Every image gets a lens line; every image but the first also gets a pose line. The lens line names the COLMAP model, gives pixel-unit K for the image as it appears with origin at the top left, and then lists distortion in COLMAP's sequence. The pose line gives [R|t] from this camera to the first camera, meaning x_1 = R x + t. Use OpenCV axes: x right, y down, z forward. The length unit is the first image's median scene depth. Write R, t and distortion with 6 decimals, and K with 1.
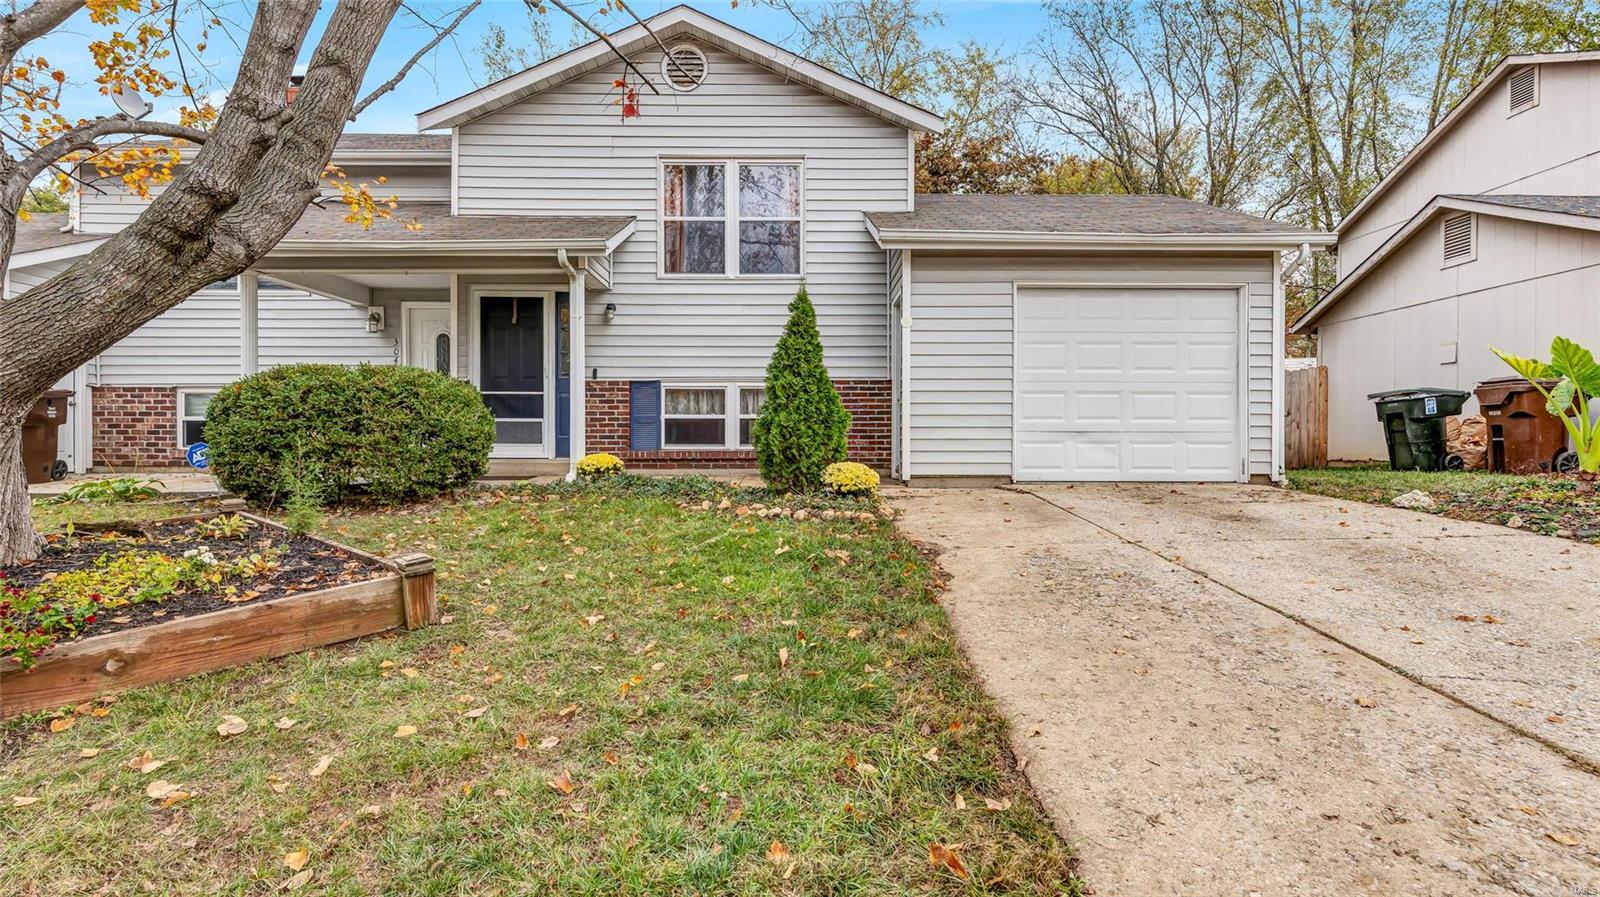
lens RADIAL K [[775.0, 0, 791.8], [0, 775.0, 449.9], [0, 0, 1]] dist [0.003062, -0.000135]
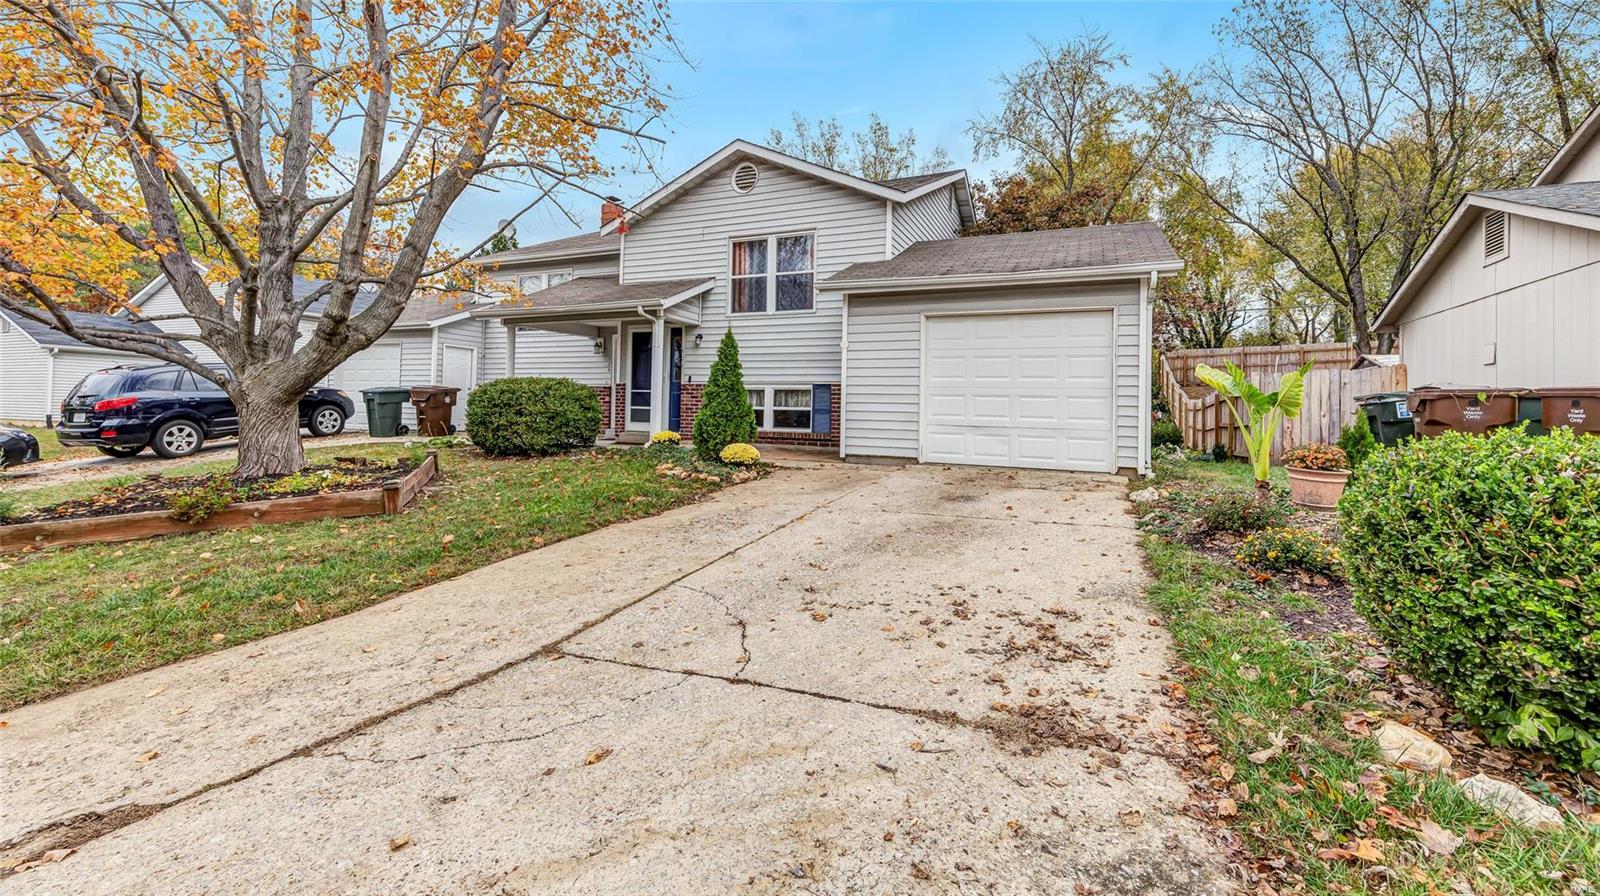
lens RADIAL K [[620.5, 0, 816.4], [0, 620.5, 404.8], [0, 0, 1]] dist [0.005188, -0.000734]
pose [[0.916938, 0.016322, -0.398695, 0.483825], [-0.028370, 0.999301, -0.024336, -0.024007], [0.398020, 0.033625, 0.916760, -0.041719]]
